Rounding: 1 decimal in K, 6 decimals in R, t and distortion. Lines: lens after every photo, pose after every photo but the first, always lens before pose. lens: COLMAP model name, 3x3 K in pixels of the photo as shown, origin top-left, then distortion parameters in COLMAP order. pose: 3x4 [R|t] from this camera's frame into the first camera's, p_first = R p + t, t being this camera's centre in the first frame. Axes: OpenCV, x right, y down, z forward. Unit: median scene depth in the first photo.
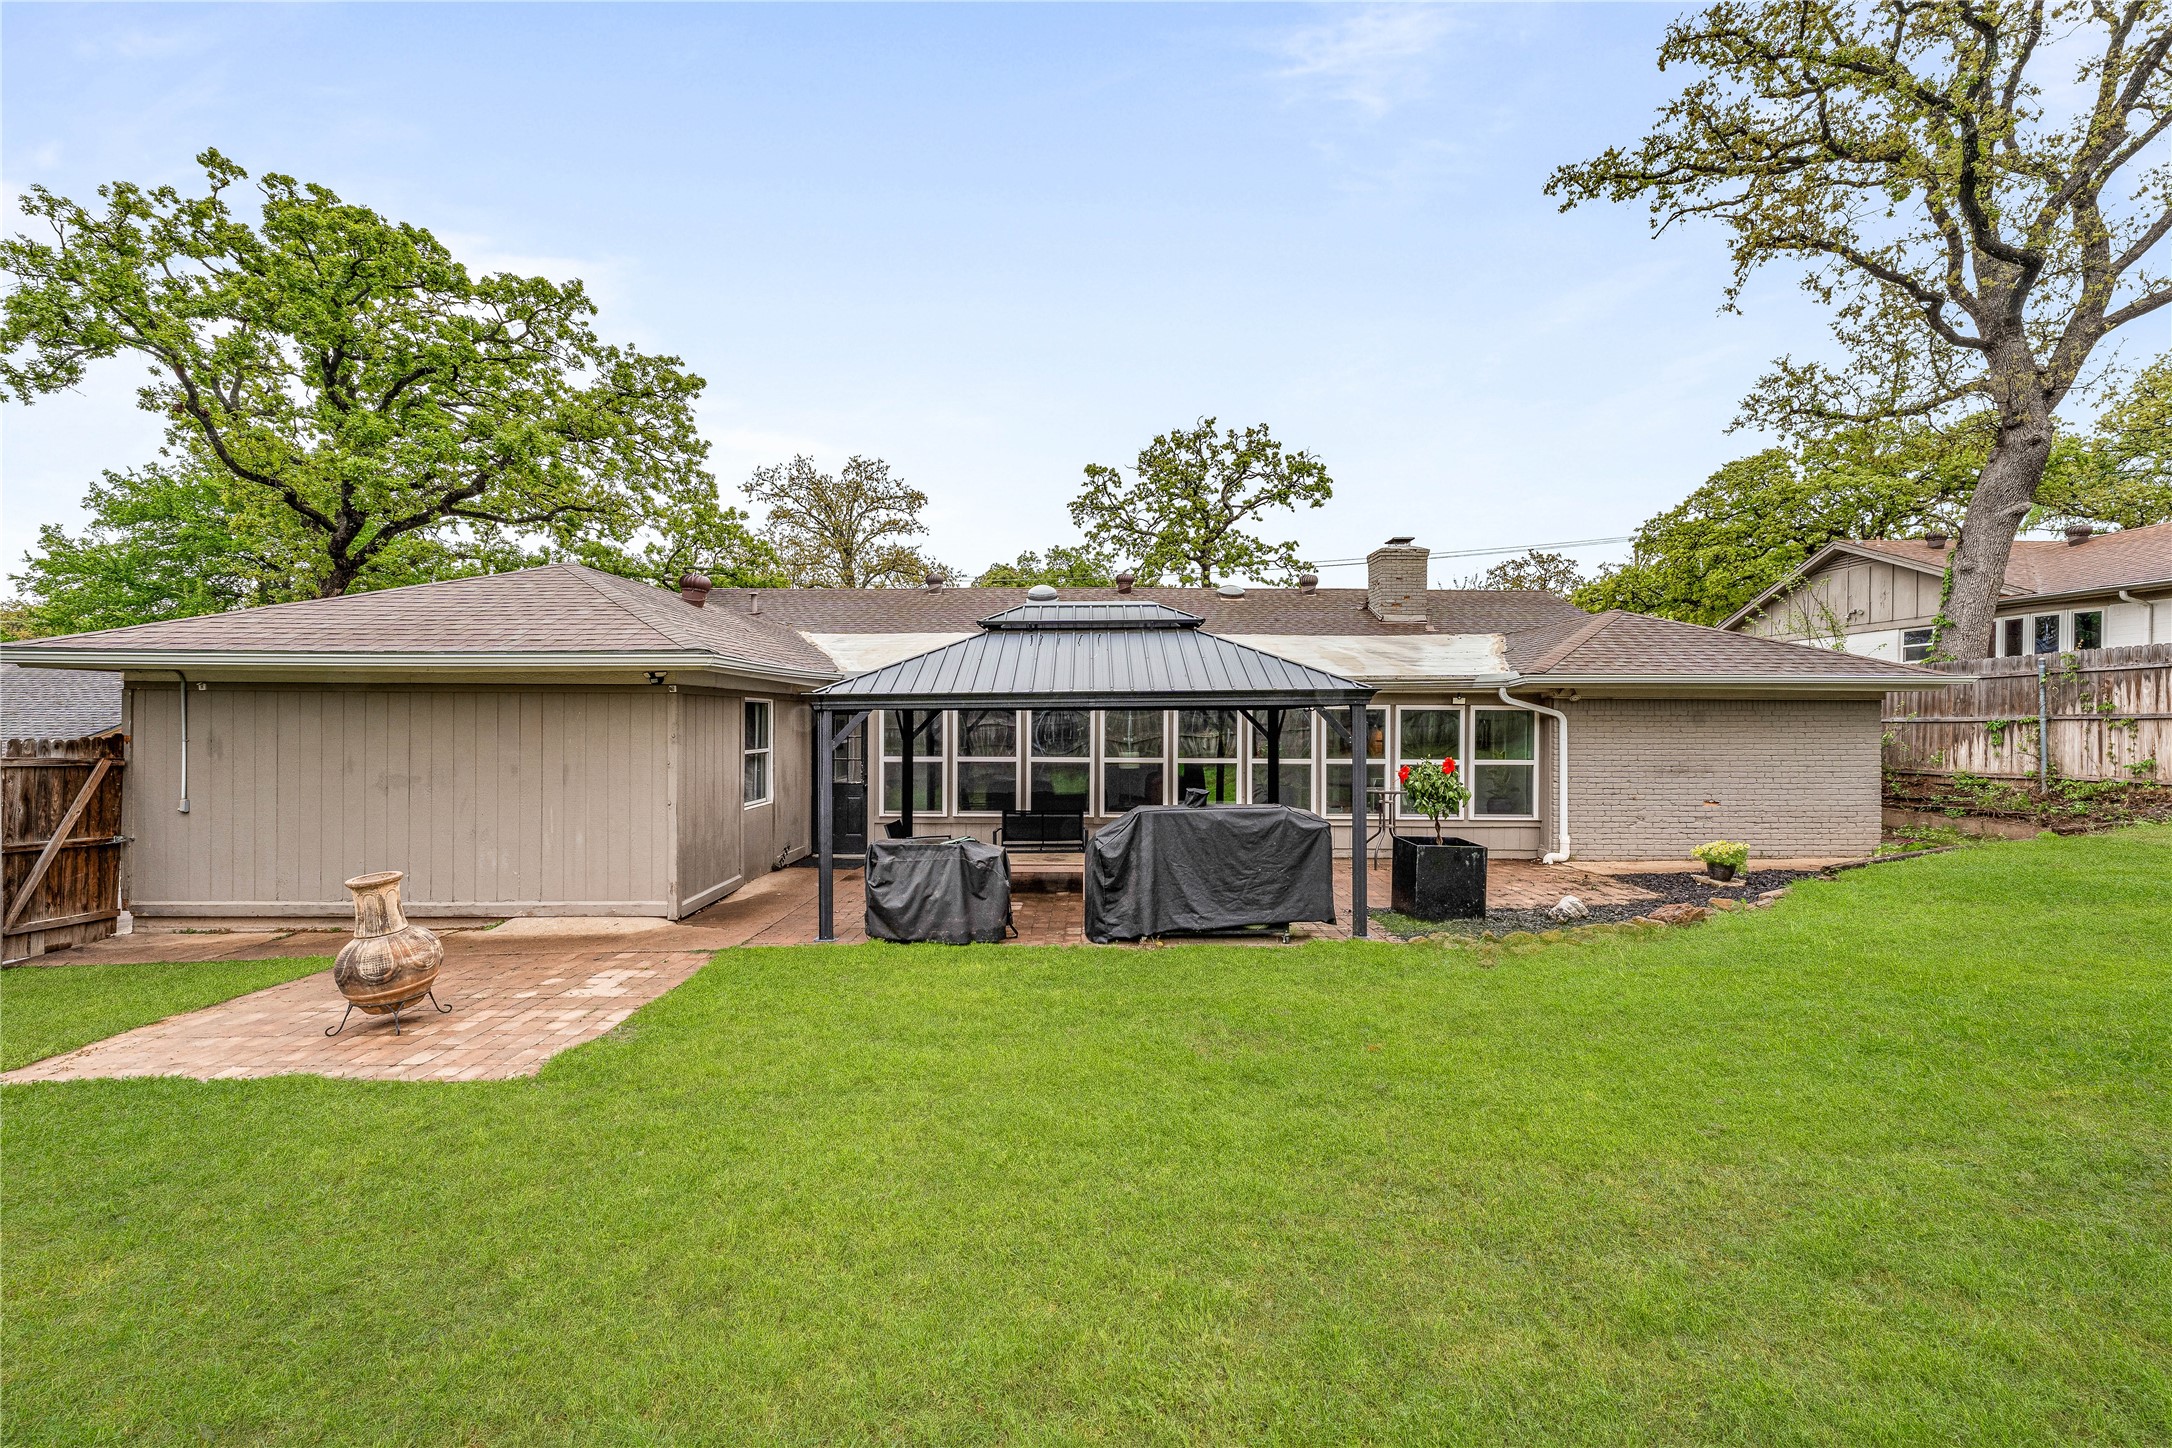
lens RADIAL K [[855.3, 0, 1078.1], [0, 855.3, 745.0], [0, 0, 1]] dist [0.002836, 0.000209]
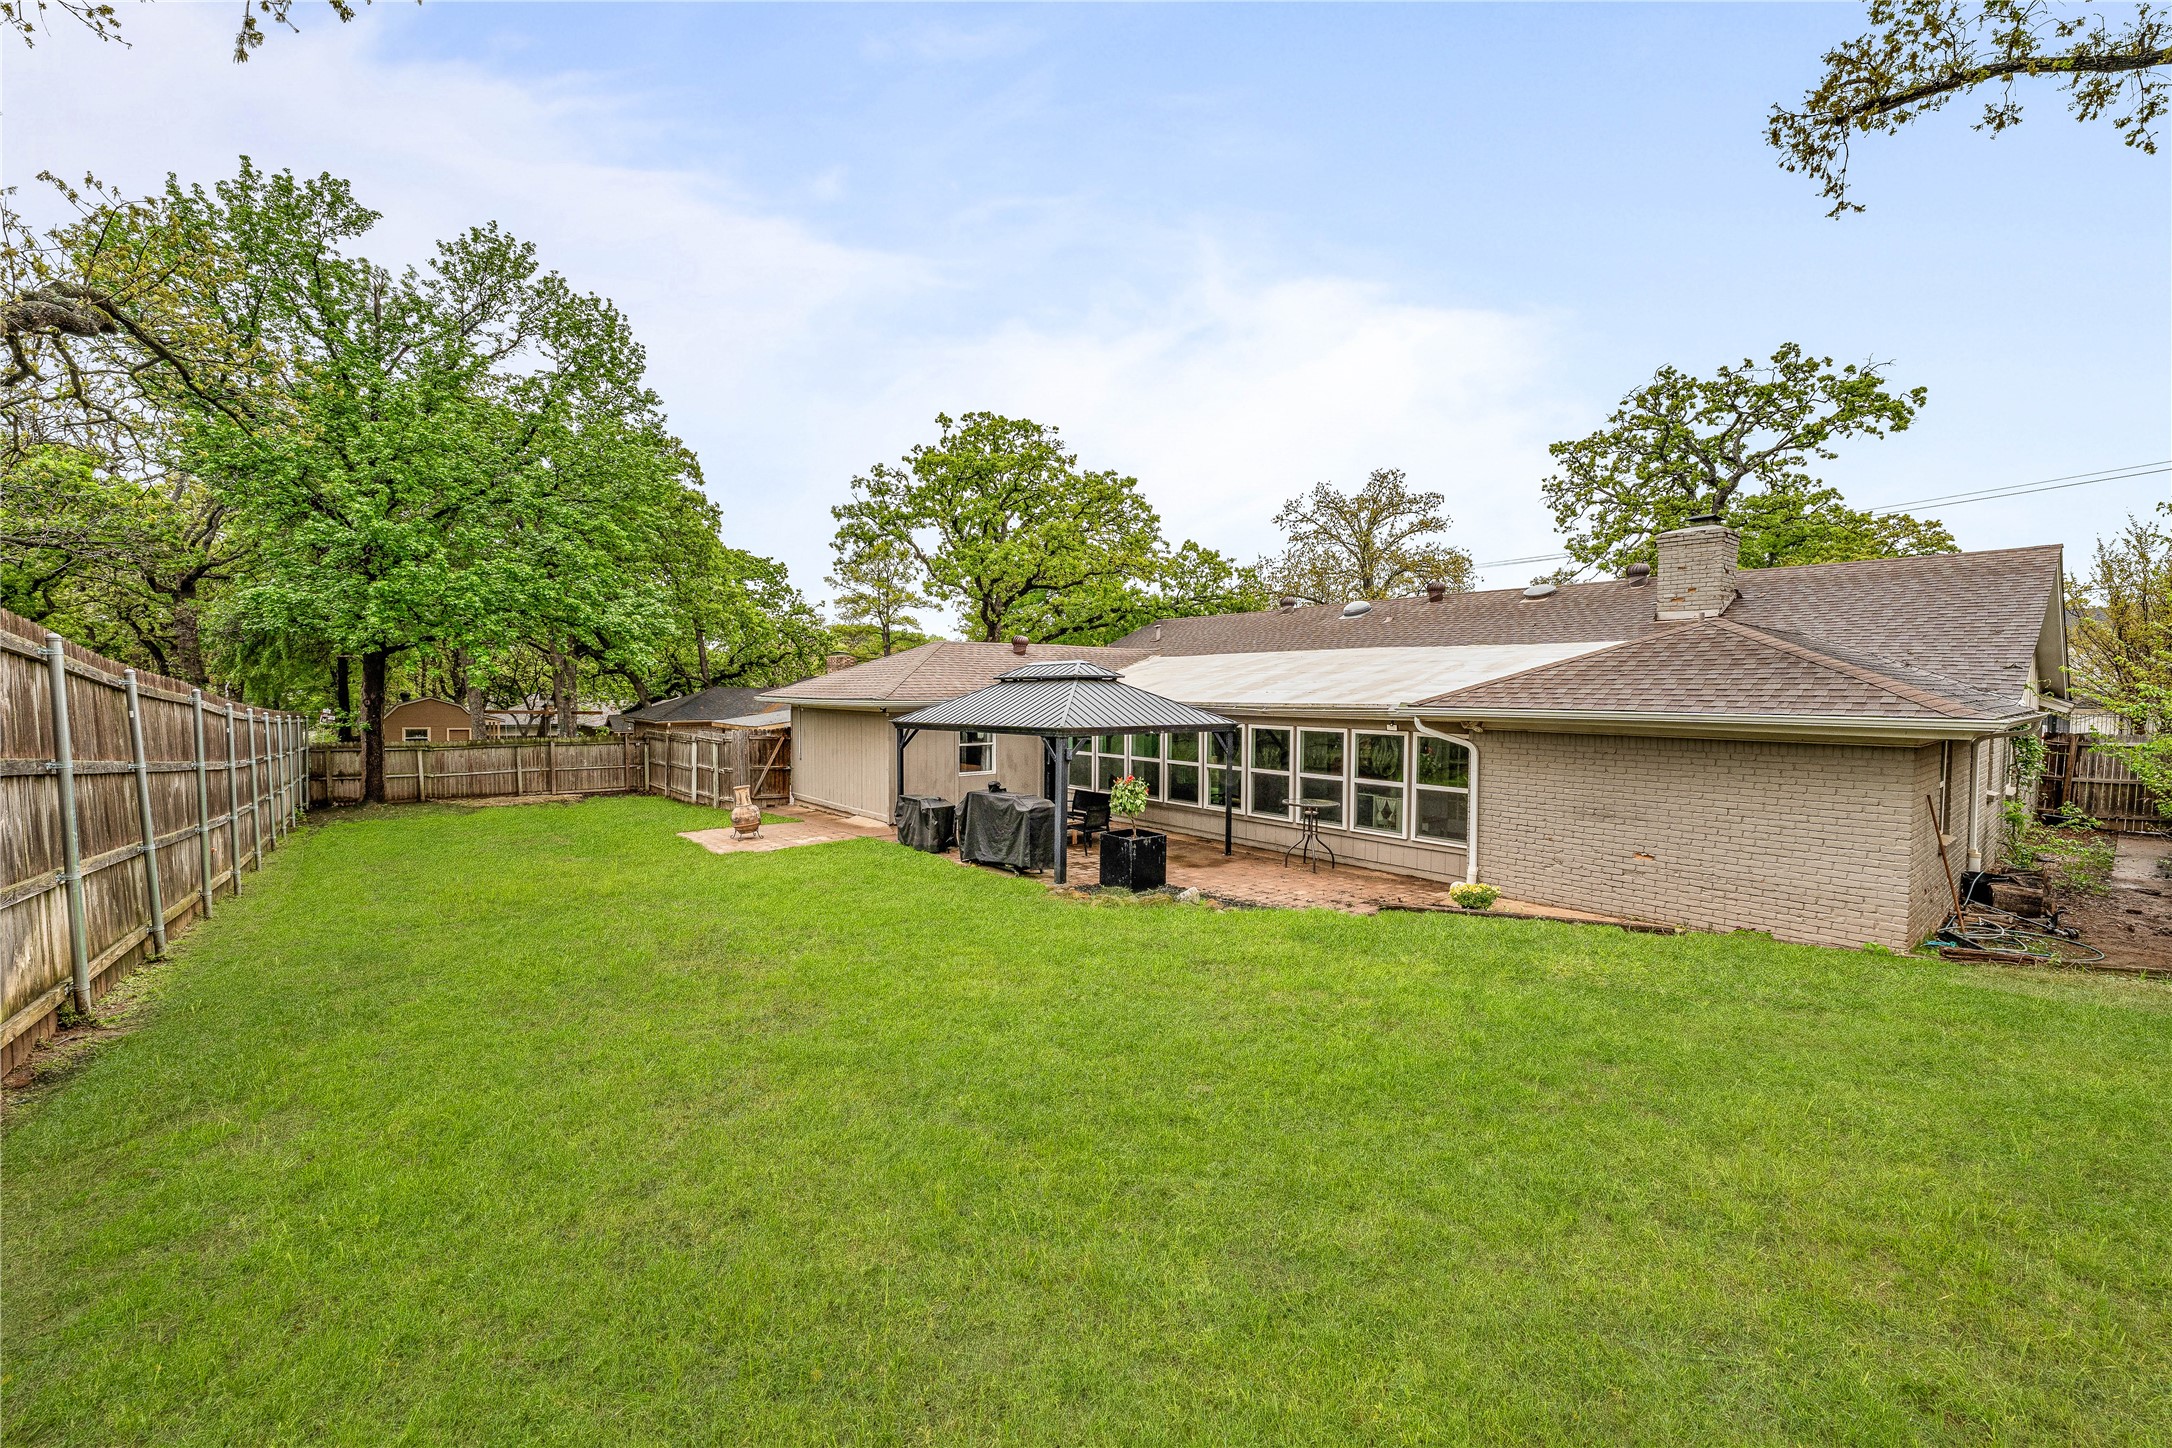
lens RADIAL K [[855.3, 0, 1078.1], [0, 855.3, 745.0], [0, 0, 1]] dist [0.002836, 0.000209]
pose [[0.640184, 0.048093, -0.766715, 0.997814], [-0.026242, 0.998825, 0.040742, -0.061851], [0.767773, -0.005962, 0.640694, 0.014077]]
